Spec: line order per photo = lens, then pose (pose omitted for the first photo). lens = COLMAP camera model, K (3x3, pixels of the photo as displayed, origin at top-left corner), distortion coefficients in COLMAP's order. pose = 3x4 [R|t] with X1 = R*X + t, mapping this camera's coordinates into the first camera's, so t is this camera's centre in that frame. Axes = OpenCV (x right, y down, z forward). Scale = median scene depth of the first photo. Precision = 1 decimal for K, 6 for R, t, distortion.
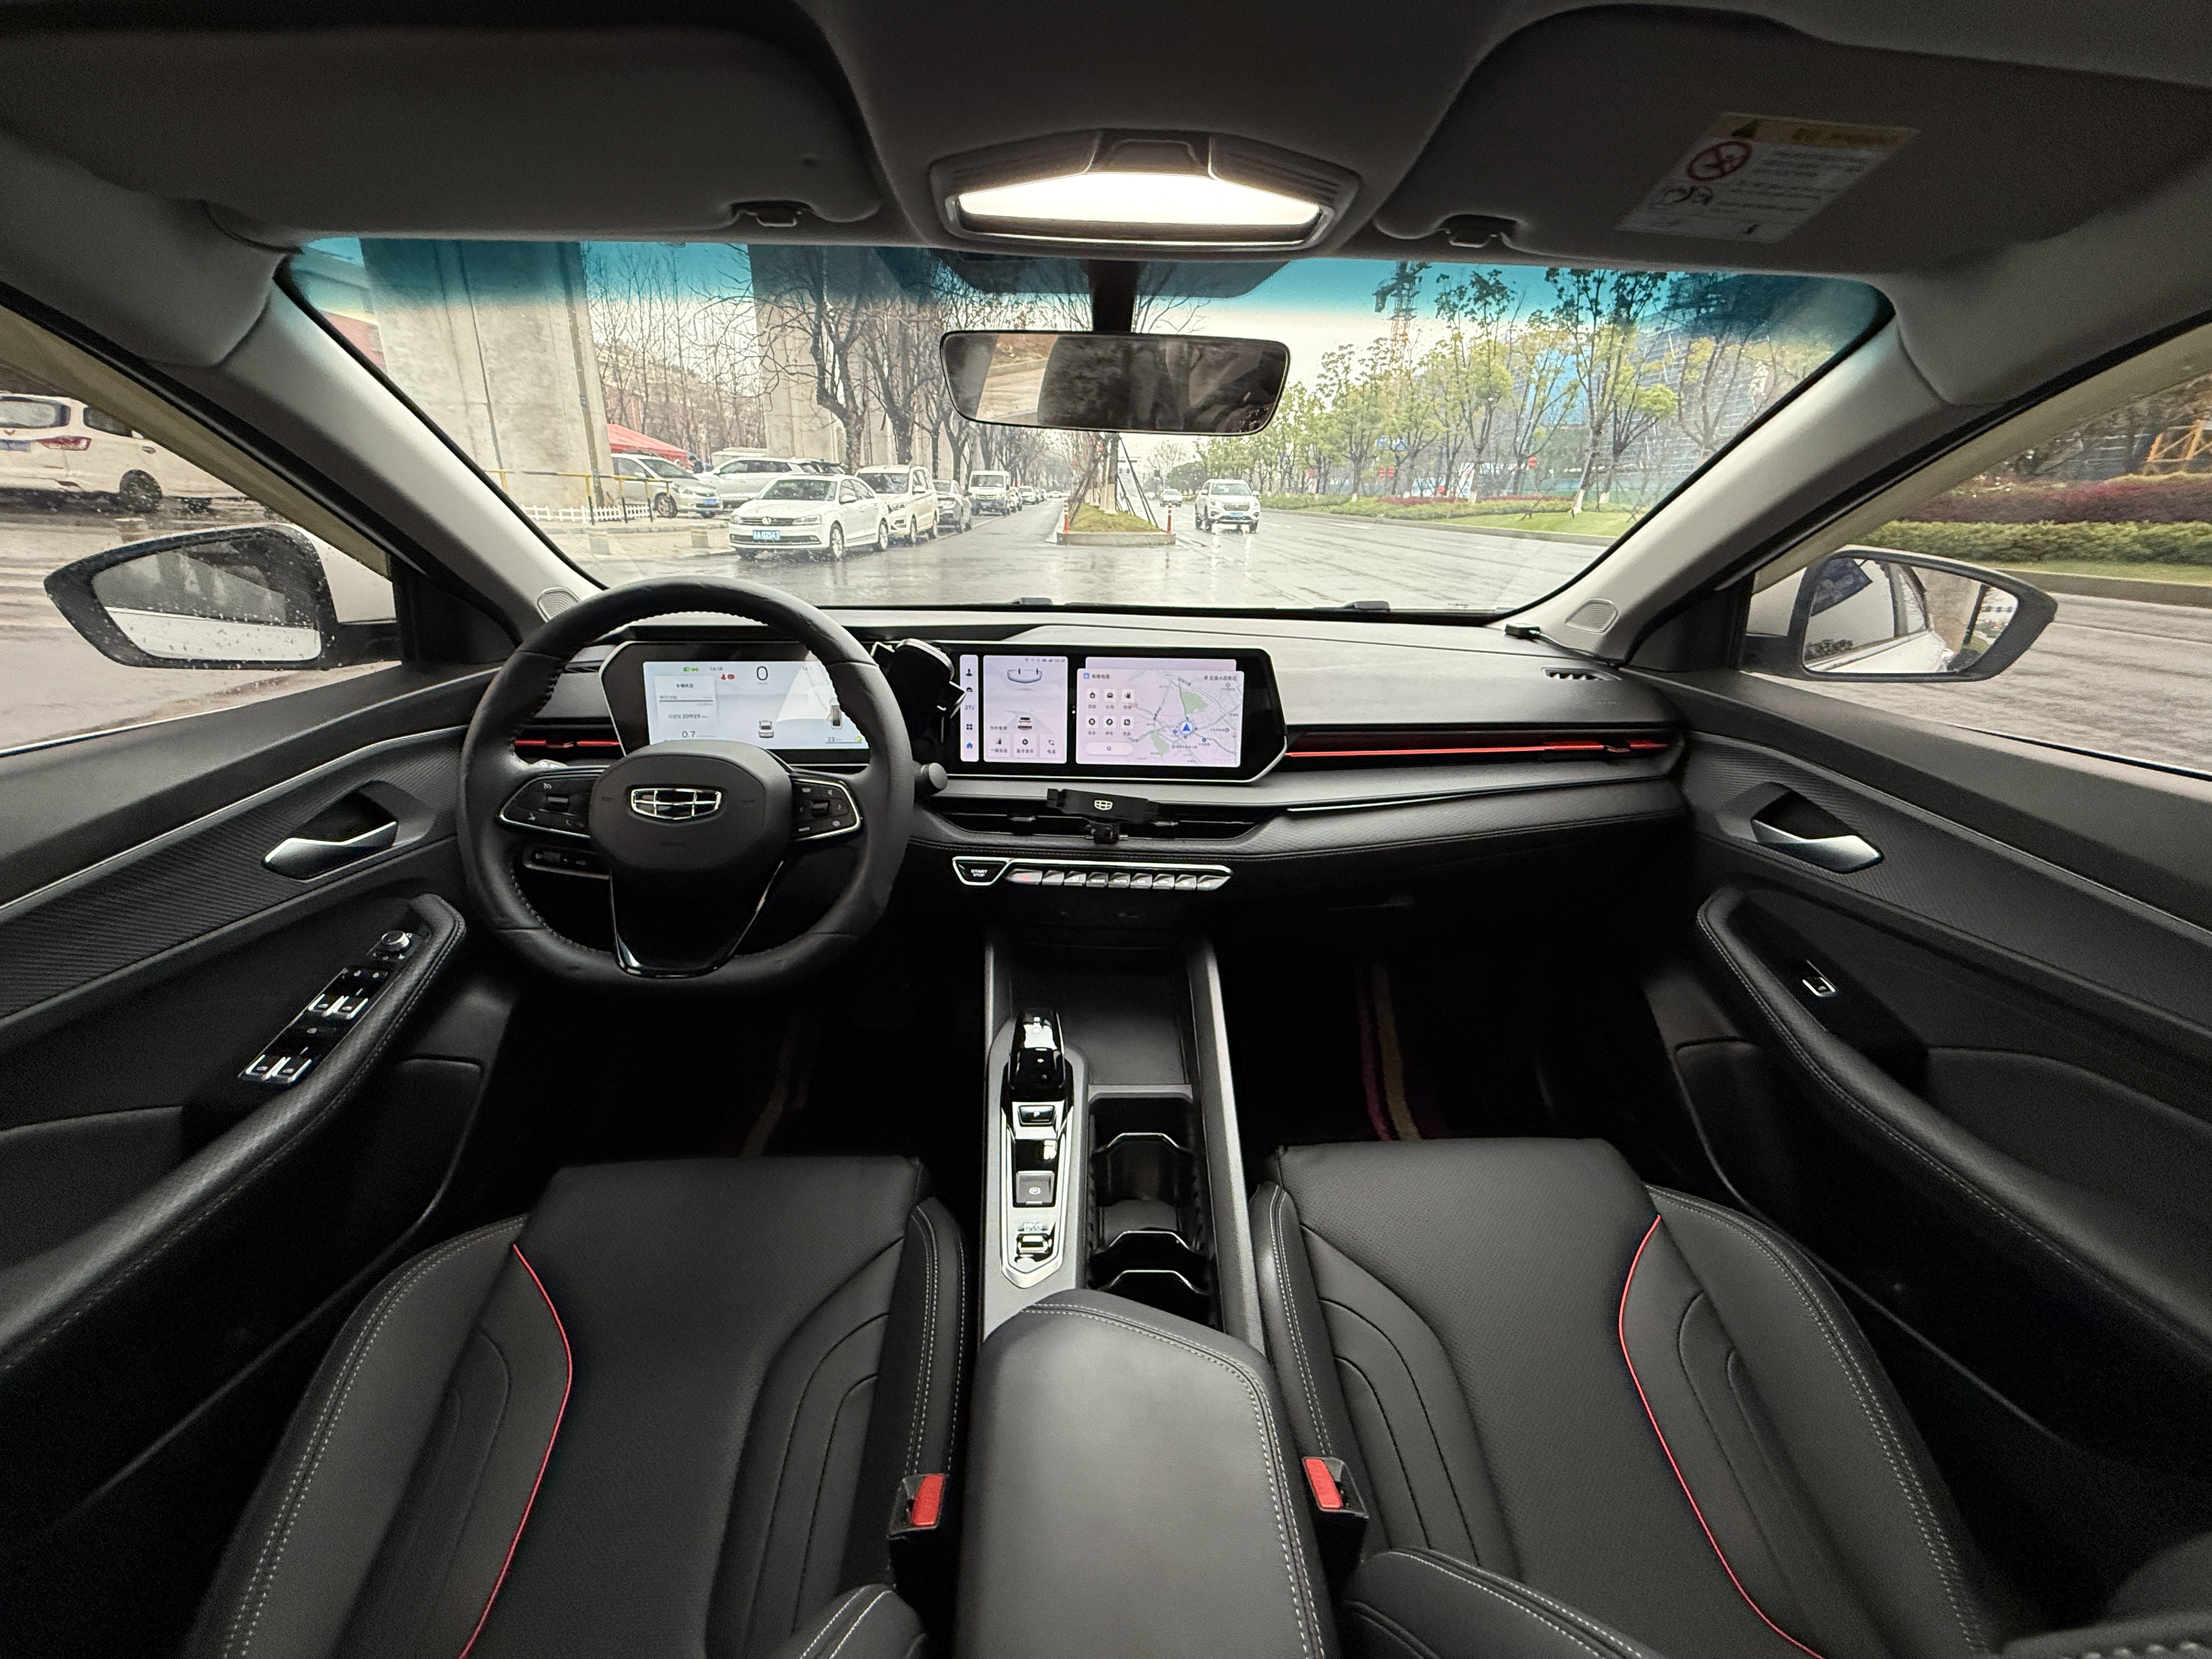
lens RADIAL K [[882.9, 0, 1098.8], [0, 882.9, 831.8], [0, 0, 1]] dist [-0.000217, -0.000477]
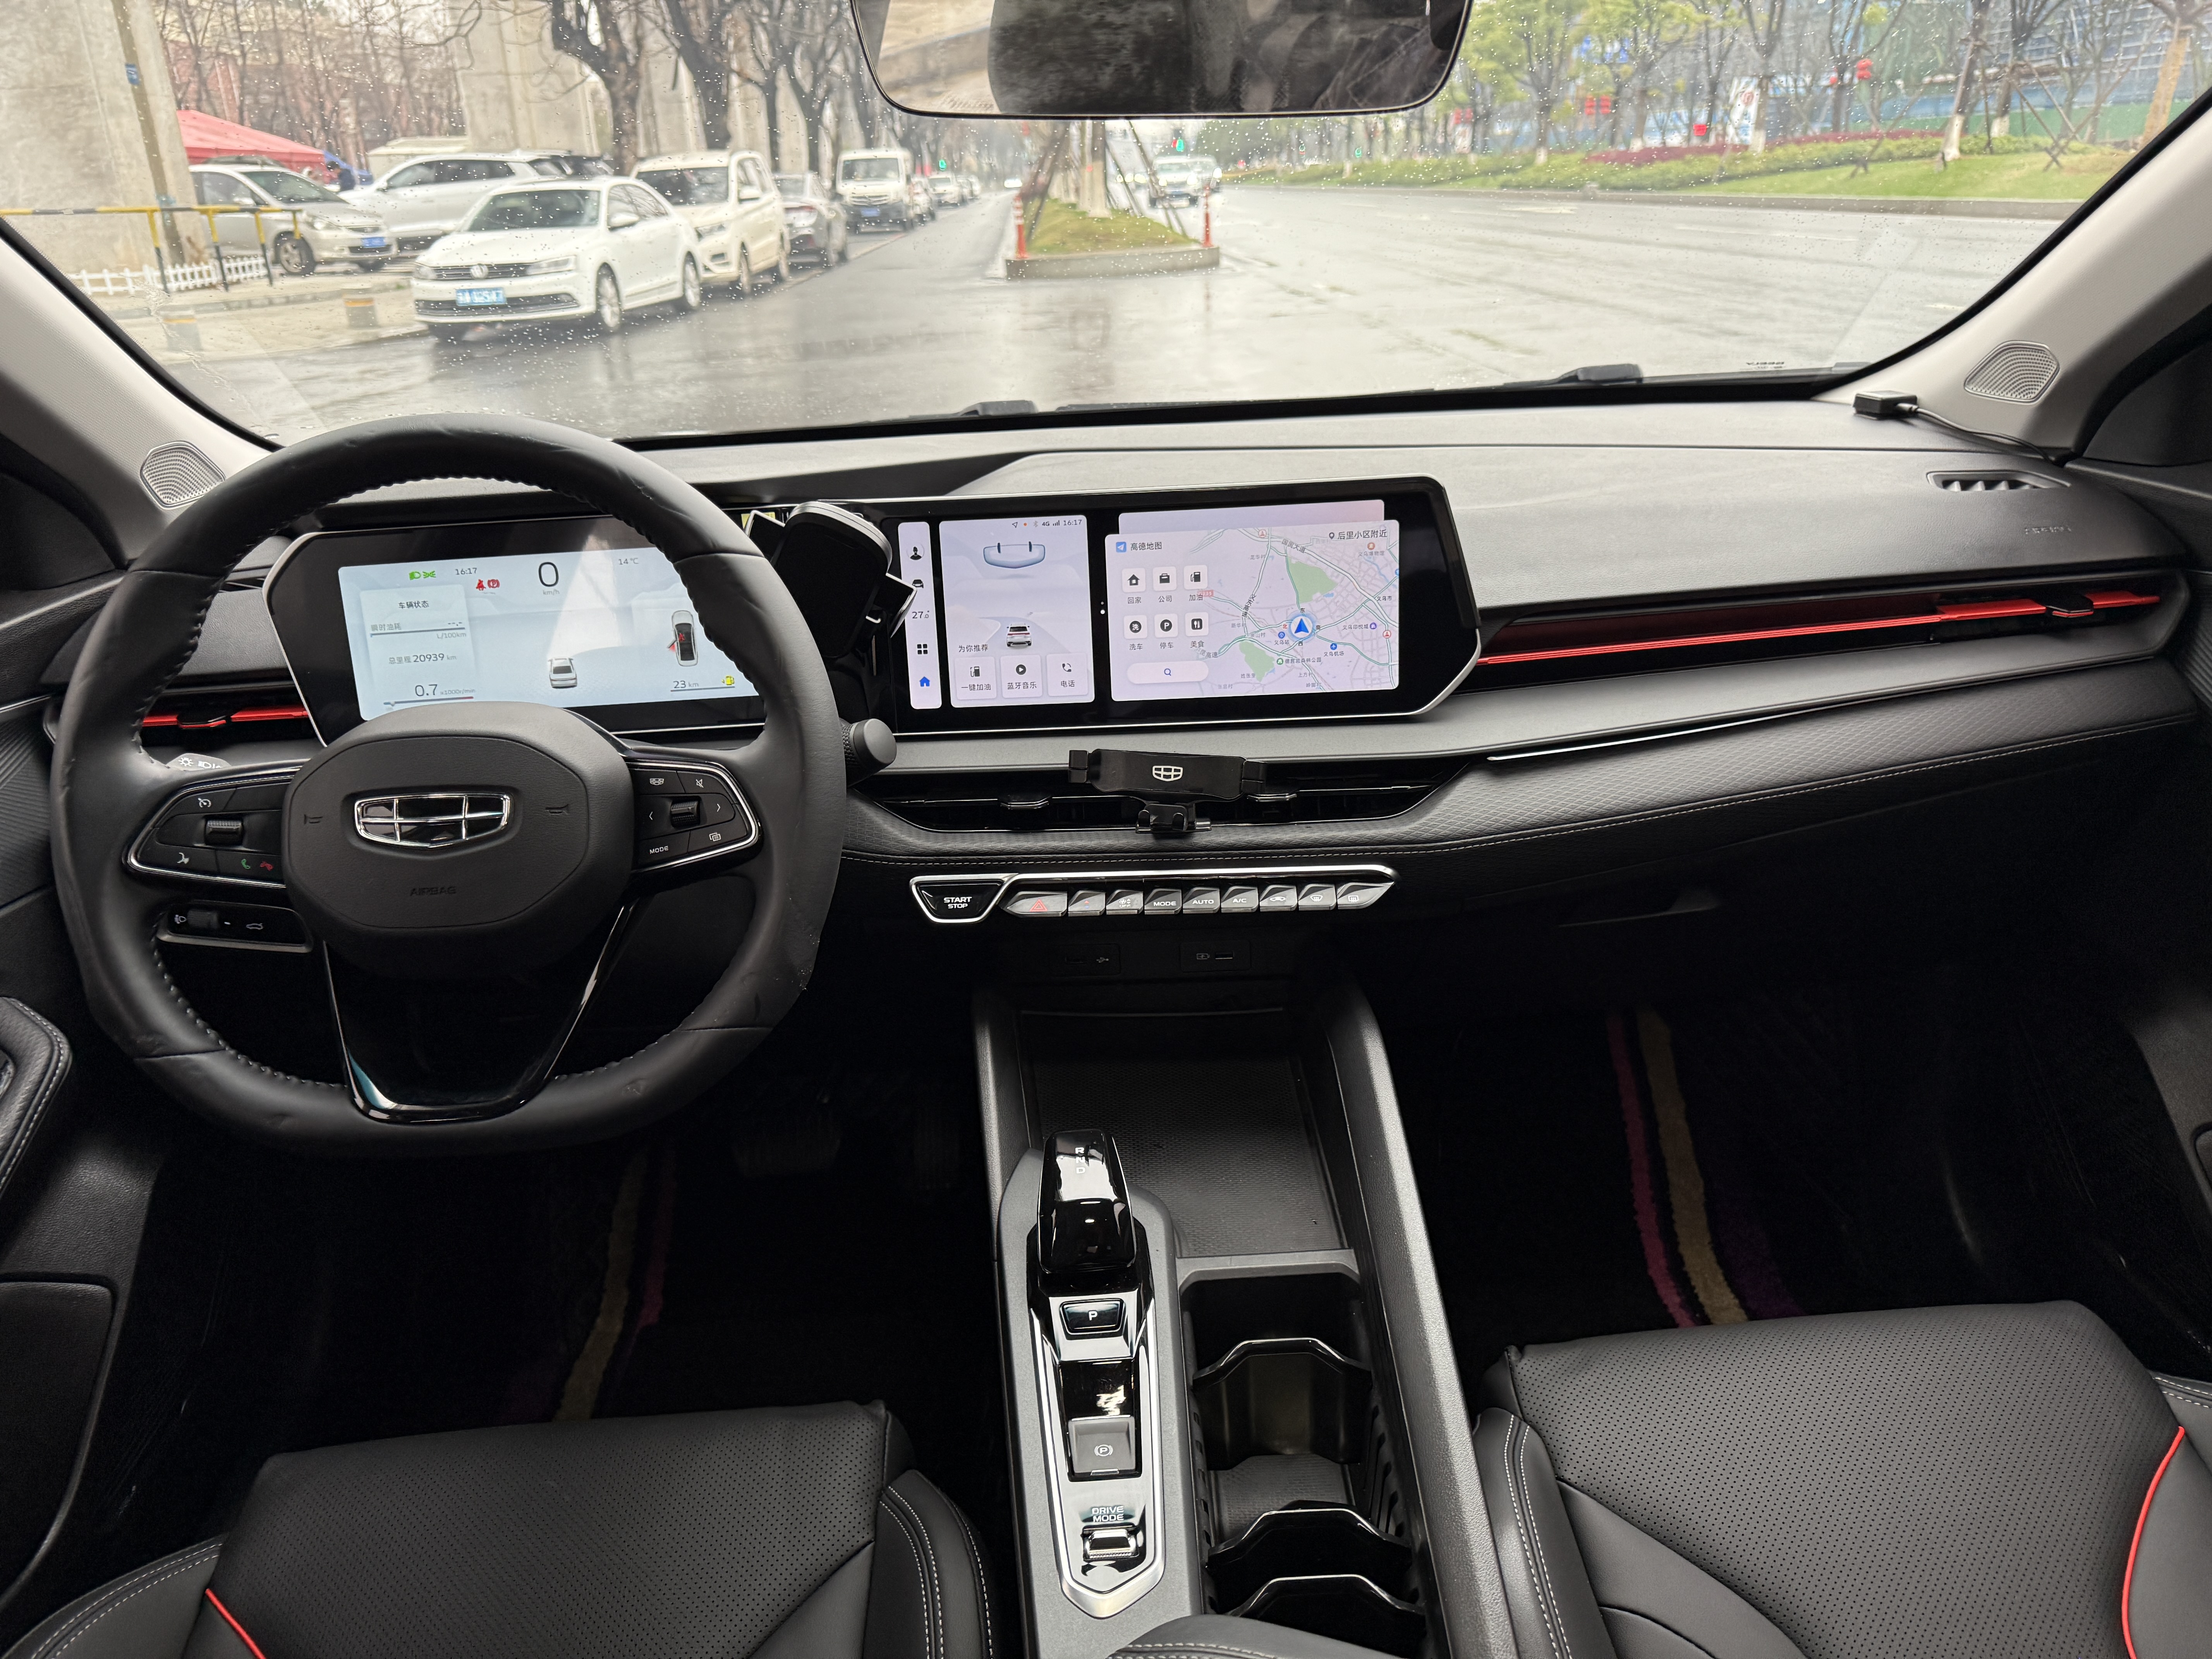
lens RADIAL K [[1583.7, 0, 1096.1], [0, 1583.7, 847.9], [0, 0, 1]] dist [0.015462, -0.021591]
pose [[0.998052, -0.061313, -0.011560, -0.027412], [0.061664, 0.997552, 0.032975, -0.015129], [0.009510, -0.033624, 0.999389, -0.018893]]
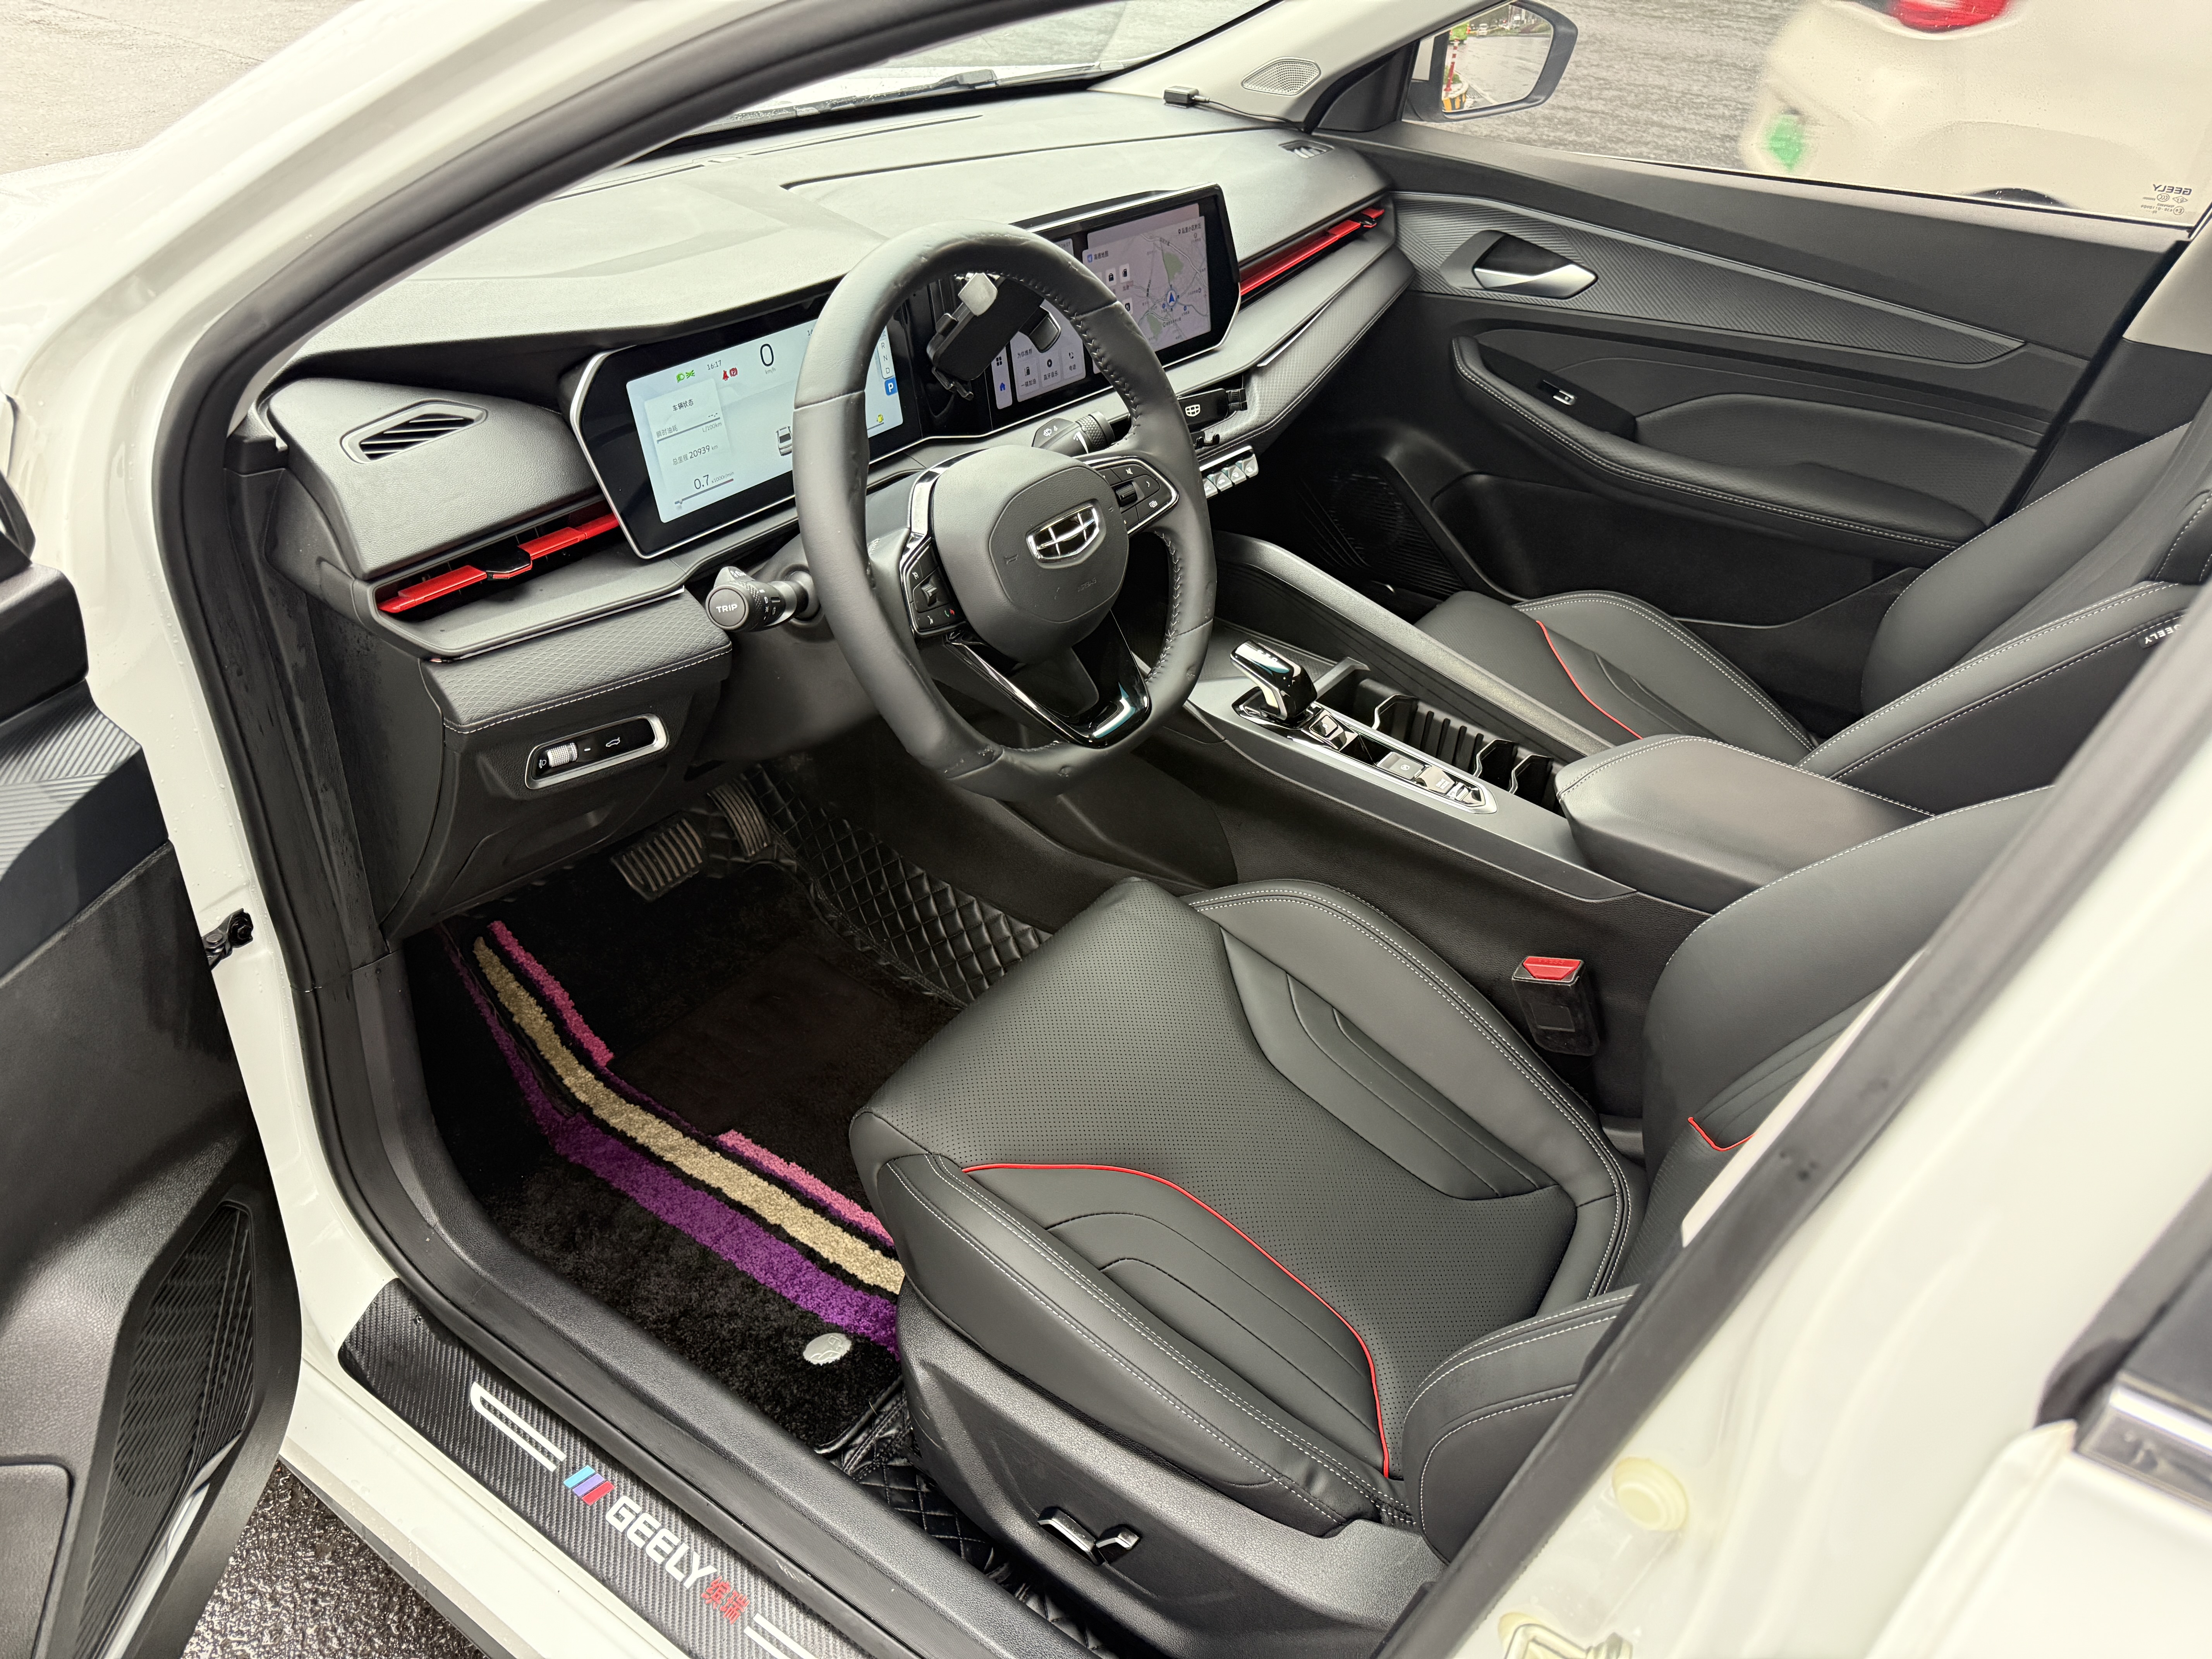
lens RADIAL K [[1583.7, 0, 1048.3], [0, 1583.7, 851.9], [0, 0, 1]] dist [0.015462, -0.021591]
pose [[0.603418, -0.449462, 0.658689, -1.104246], [0.244718, 0.890537, 0.383481, -0.233036], [-0.758947, -0.070207, 0.647357, 0.061730]]
